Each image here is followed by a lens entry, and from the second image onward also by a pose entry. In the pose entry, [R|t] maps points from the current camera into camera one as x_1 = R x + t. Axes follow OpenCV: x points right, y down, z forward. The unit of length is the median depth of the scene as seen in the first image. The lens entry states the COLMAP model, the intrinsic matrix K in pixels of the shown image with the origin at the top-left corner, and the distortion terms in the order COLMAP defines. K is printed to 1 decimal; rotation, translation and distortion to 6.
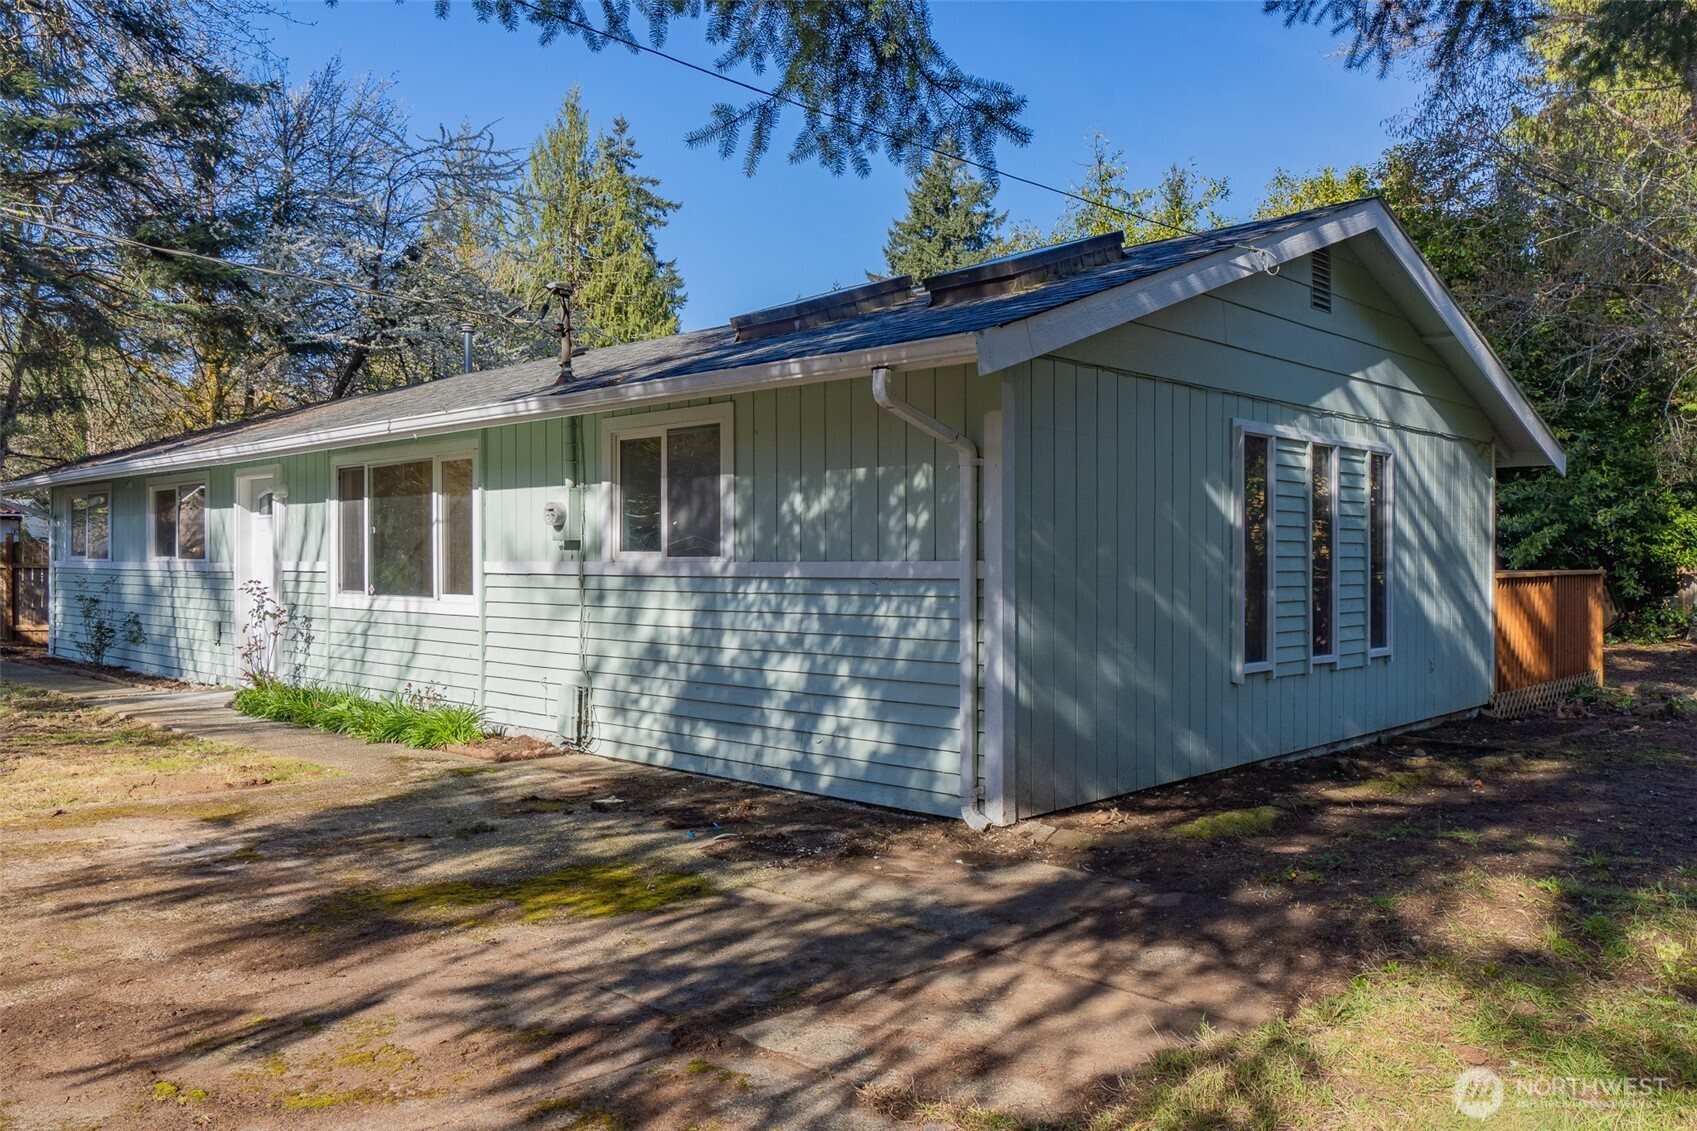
lens RADIAL K [[1251.9, 0, 848.5], [0, 1251.9, 565.5], [0, 0, 1]] dist [0.000779, 0.001024]
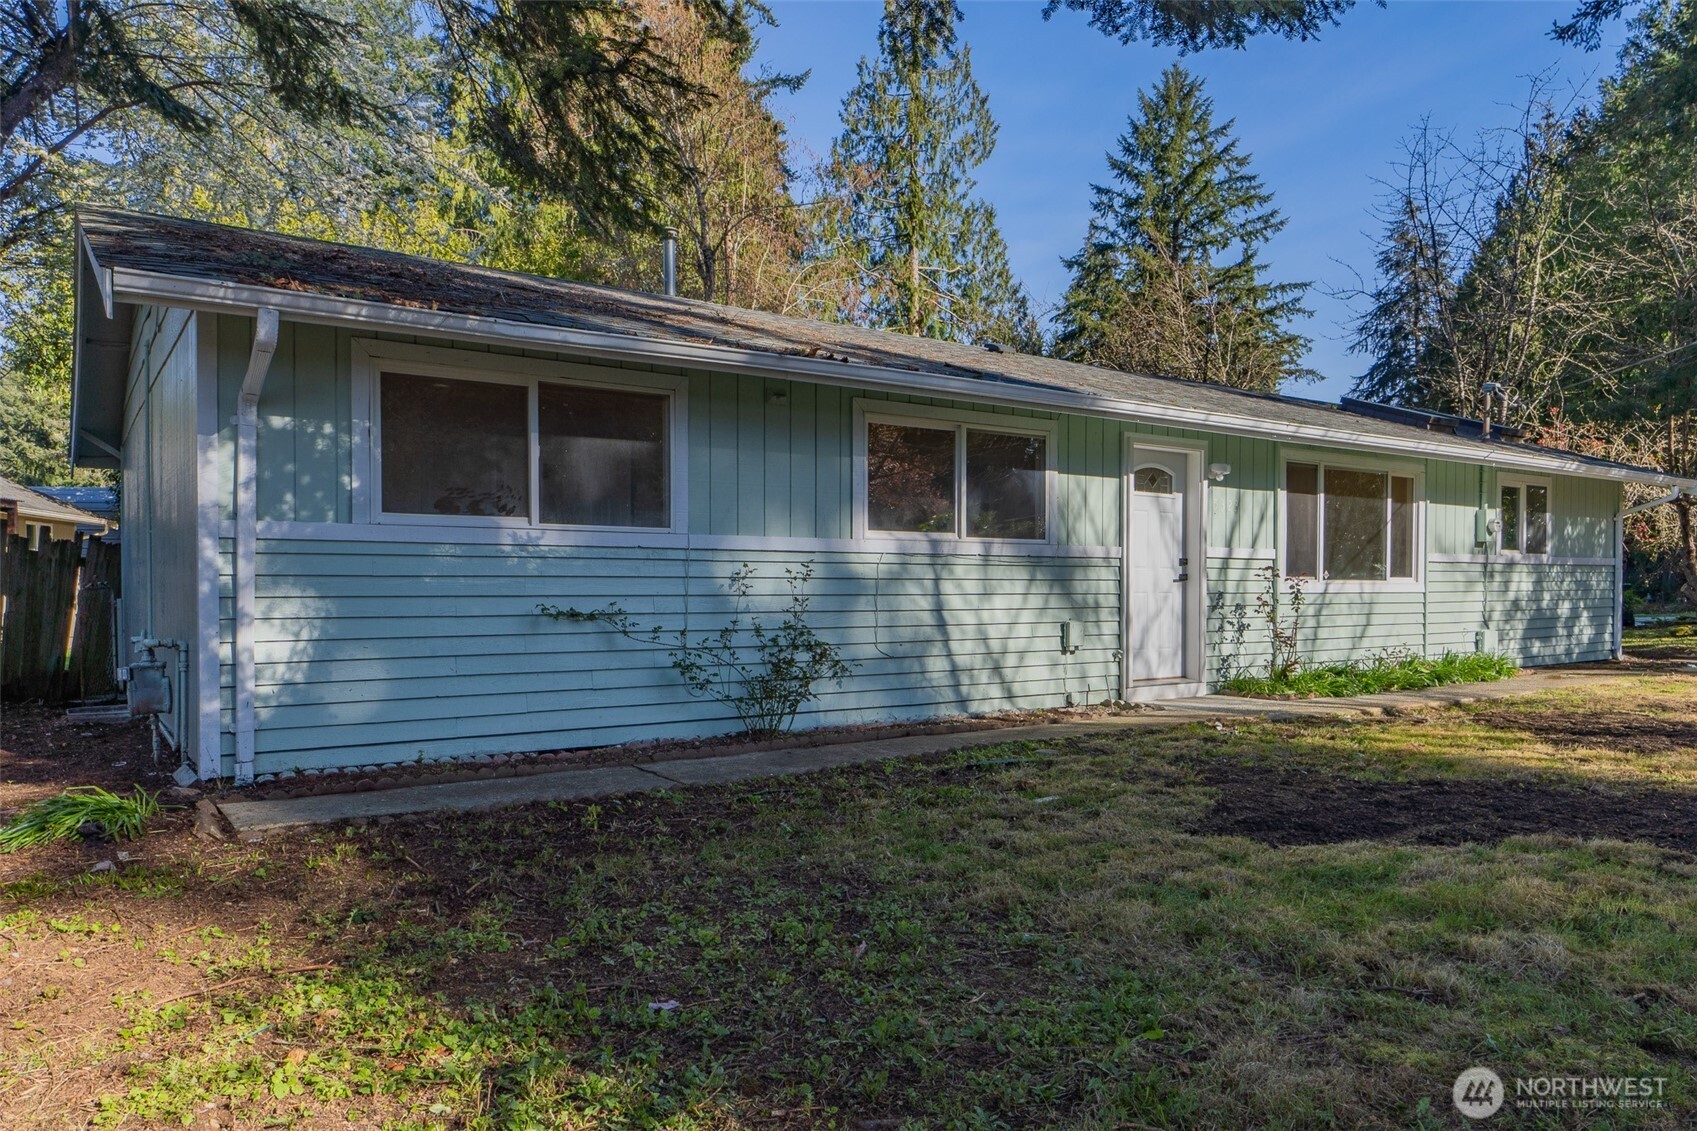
lens RADIAL K [[1101.8, 0, 848.5], [0, 1101.8, 565.5], [0, 0, 1]] dist [0.020192, -0.000613]
pose [[0.198013, 0.016037, 0.980068, -1.859152], [0.004851, 0.999838, -0.017340, 0.033122], [-0.980187, 0.008188, 0.197903, 1.568479]]
